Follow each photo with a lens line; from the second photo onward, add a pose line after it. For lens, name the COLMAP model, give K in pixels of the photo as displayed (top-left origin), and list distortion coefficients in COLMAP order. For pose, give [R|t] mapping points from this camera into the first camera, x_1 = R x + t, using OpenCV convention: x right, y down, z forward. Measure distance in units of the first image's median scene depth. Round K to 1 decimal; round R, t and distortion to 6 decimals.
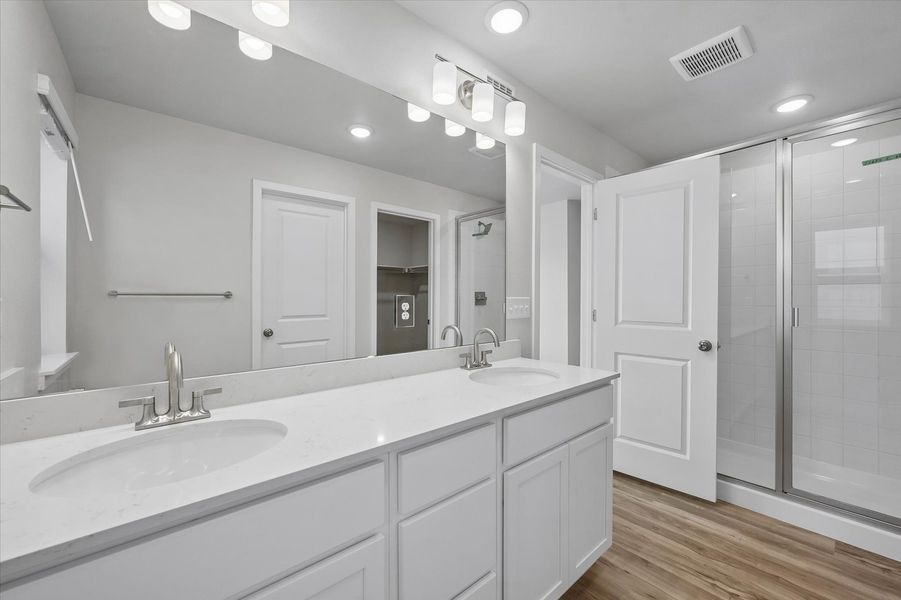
lens RADIAL K [[360.3, 0, 454.9], [0, 360.3, 300.8], [0, 0, 1]] dist [-0.002952, 0.001534]
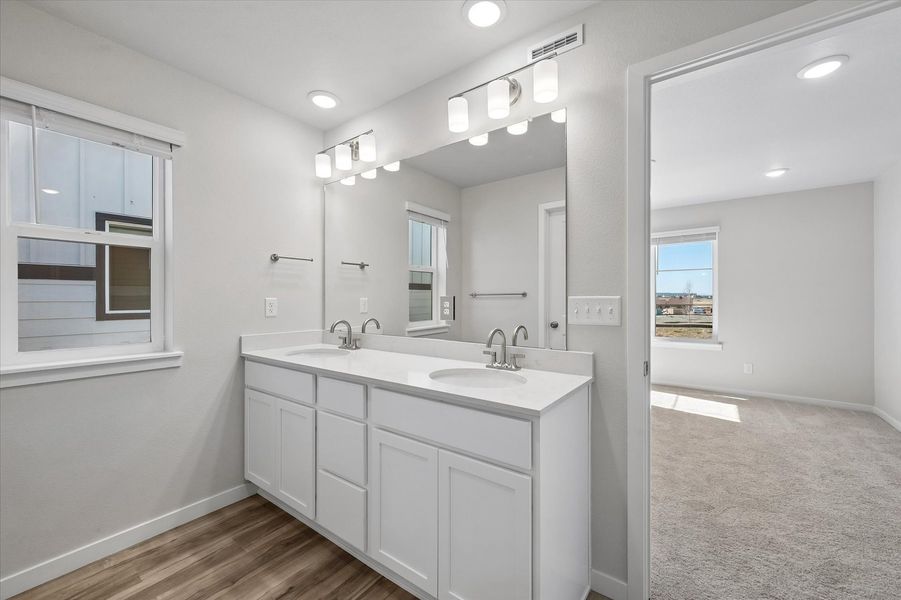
lens RADIAL K [[360.3, 0, 451.2], [0, 360.3, 299.3], [0, 0, 1]] dist [-0.002952, 0.001534]
pose [[0.214256, 0.007510, -0.976749, 0.817102], [-0.003578, 0.999970, 0.006904, -0.007826], [0.976771, 0.002016, 0.214276, 0.547091]]
